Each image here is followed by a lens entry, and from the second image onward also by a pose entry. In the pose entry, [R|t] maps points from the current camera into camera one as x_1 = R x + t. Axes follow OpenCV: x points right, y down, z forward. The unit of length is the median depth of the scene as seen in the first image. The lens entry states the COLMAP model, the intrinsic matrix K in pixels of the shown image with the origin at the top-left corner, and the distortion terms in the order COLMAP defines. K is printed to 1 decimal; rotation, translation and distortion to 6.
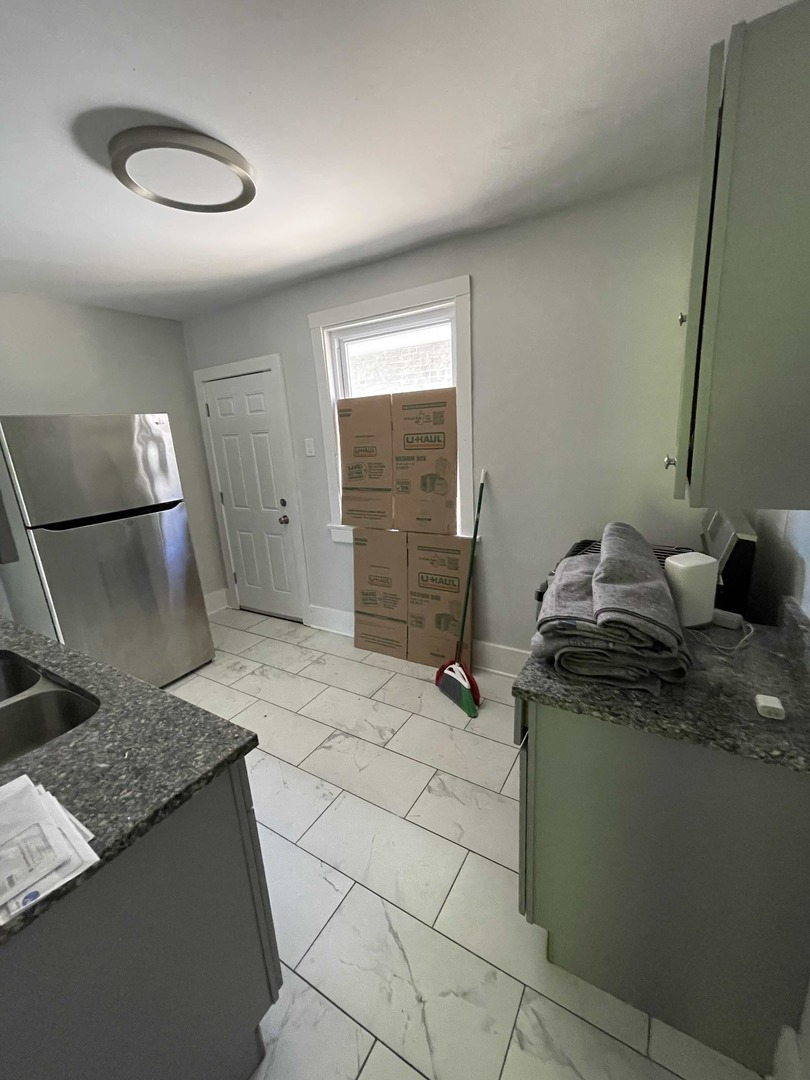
lens RADIAL K [[441.5, 0, 405.0], [0, 441.5, 540.0], [0, 0, 1]] dist [-0.002212, -0.000400]
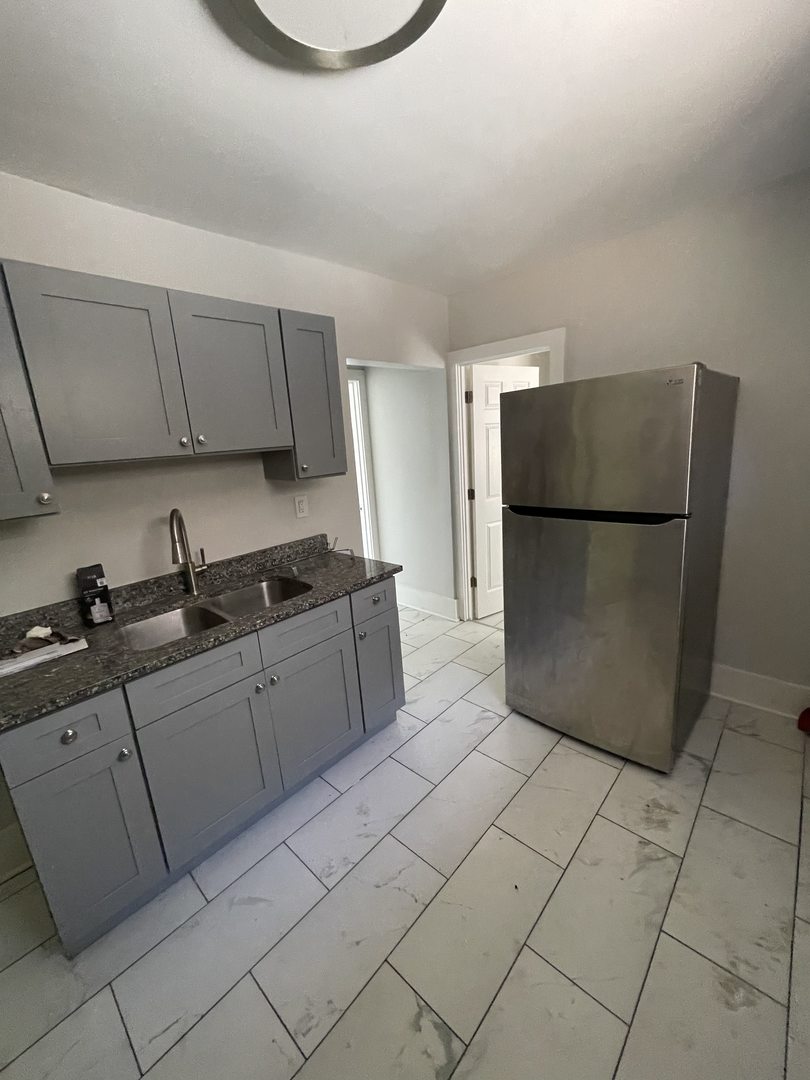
lens RADIAL K [[441.5, 0, 405.0], [0, 441.5, 540.0], [0, 0, 1]] dist [-0.002212, -0.000400]
pose [[-0.190968, 0.297925, -0.935293, 0.108305], [-0.166778, 0.929127, 0.330013, -0.173895], [0.967324, 0.219008, -0.127746, 0.682130]]
